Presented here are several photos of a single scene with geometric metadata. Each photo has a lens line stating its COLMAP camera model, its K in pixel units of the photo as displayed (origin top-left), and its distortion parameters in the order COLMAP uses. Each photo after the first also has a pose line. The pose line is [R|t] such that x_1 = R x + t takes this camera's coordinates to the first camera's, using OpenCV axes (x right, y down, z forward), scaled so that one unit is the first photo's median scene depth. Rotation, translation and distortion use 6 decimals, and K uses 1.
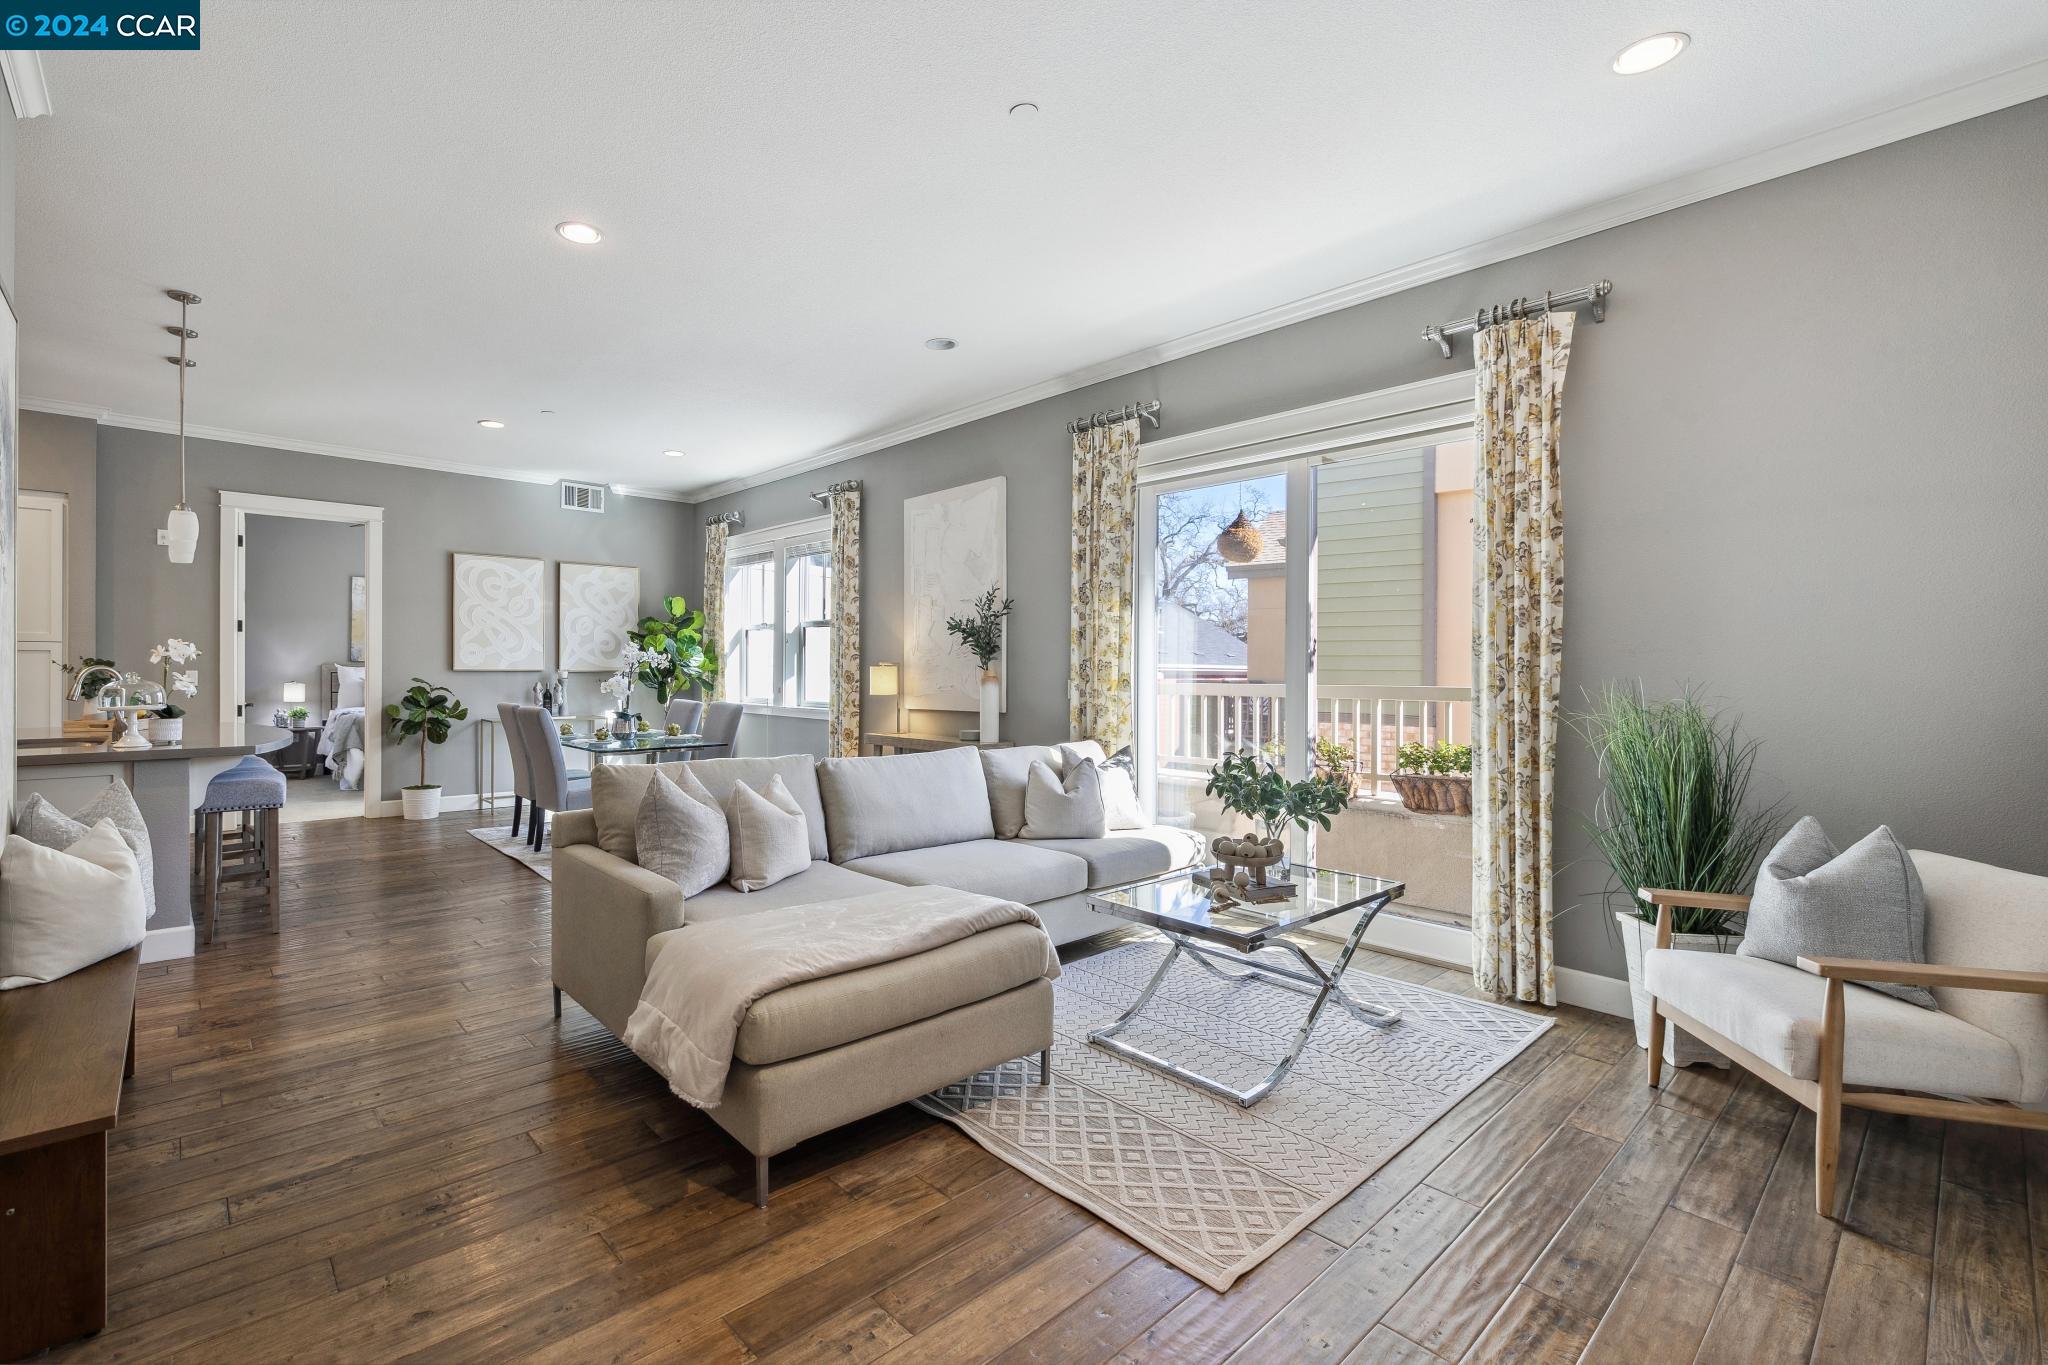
lens RADIAL K [[881.5, 0, 1025.9], [0, 881.5, 675.4], [0, 0, 1]] dist [-0.012188, 0.000865]
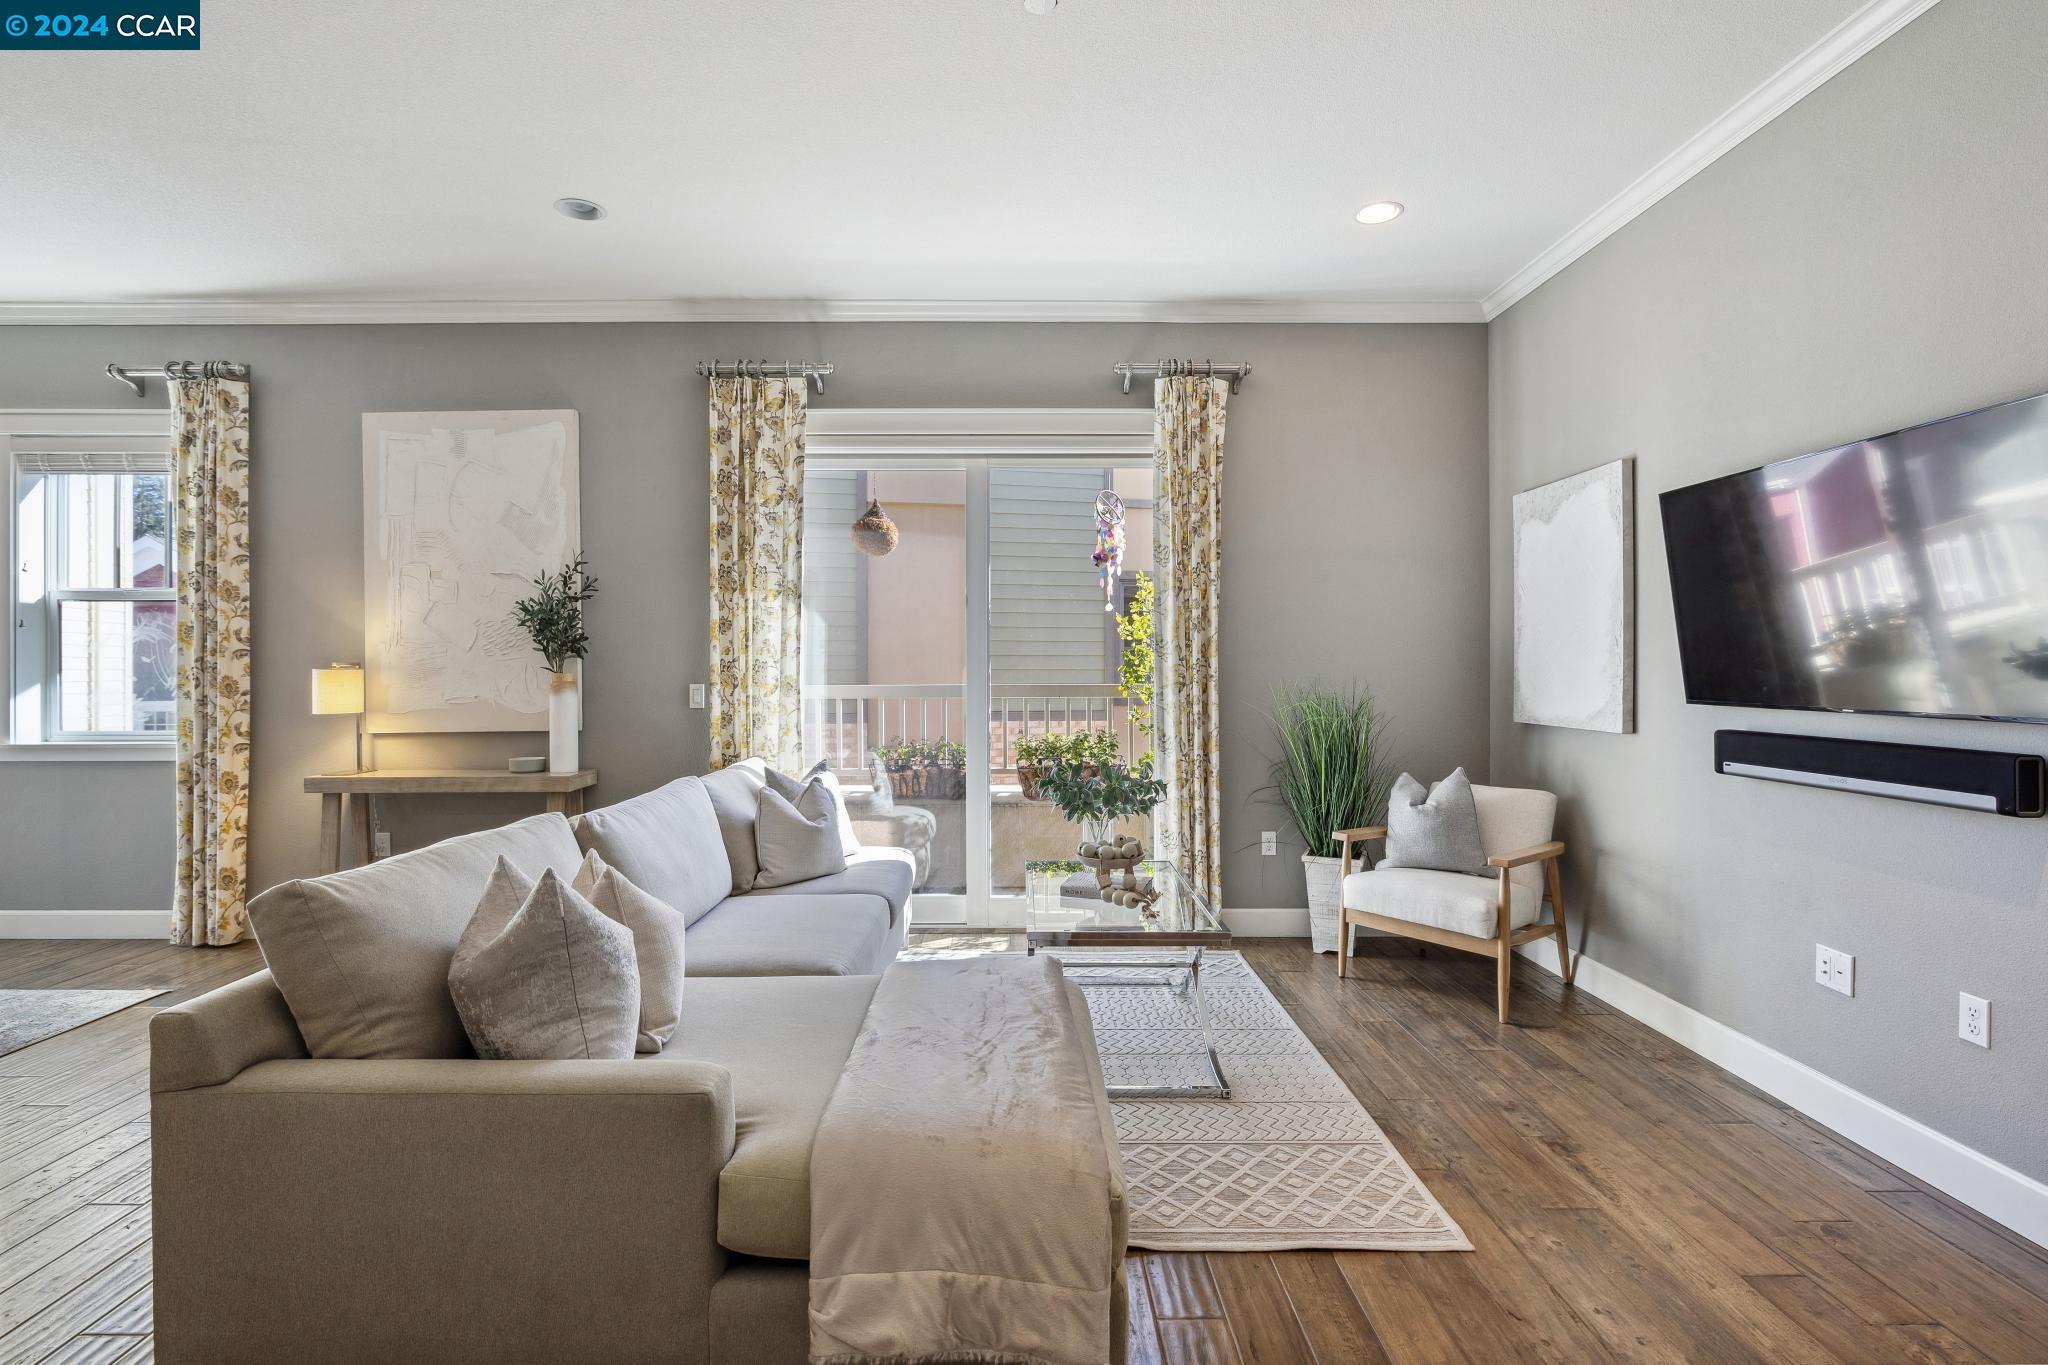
lens RADIAL K [[881.5, 0, 1032.3], [0, 881.5, 676.8], [0, 0, 1]] dist [-0.012188, 0.000865]
pose [[0.680836, -0.011289, 0.732349, -0.352604], [0.011056, 0.999926, 0.005136, -0.002835], [-0.732352, 0.004600, 0.680910, 0.254555]]
